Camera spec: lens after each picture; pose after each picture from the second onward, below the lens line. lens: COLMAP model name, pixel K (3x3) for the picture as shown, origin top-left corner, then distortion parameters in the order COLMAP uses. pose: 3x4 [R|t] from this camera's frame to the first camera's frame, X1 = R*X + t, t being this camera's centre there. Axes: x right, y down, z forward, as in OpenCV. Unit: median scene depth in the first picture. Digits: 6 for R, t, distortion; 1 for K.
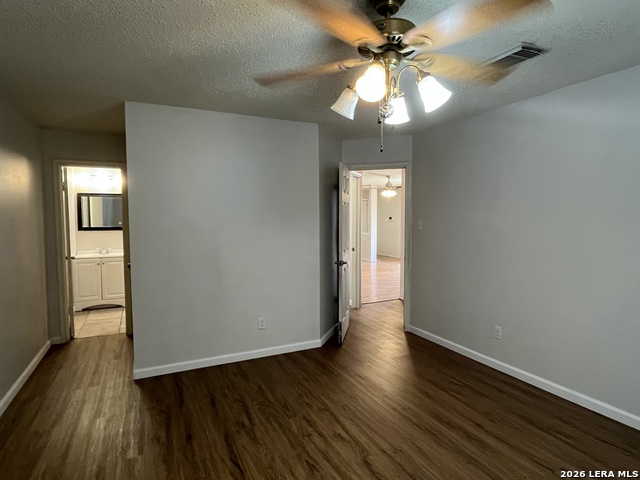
lens RADIAL K [[373.8, 0, 320.3], [0, 373.8, 240.6], [0, 0, 1]] dist [0.003234, 0.001643]
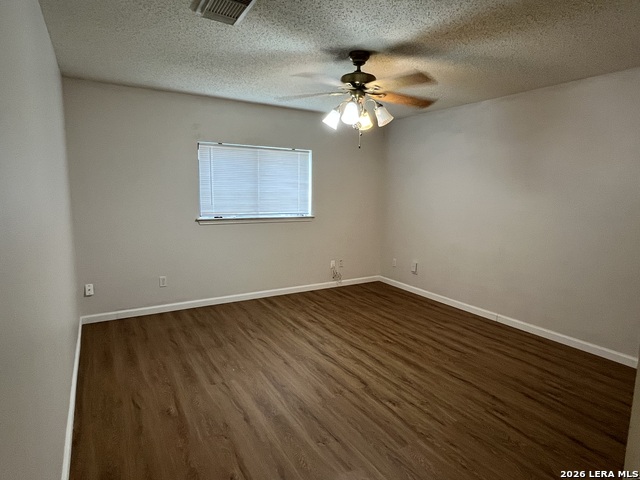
lens RADIAL K [[373.8, 0, 320.9], [0, 373.8, 240.2], [0, 0, 1]] dist [0.003234, 0.001643]
pose [[-0.995679, 0.000790, -0.092862, 0.343827], [-0.017611, 0.980213, 0.197161, -0.116533], [0.091181, 0.197944, -0.975963, 1.889112]]
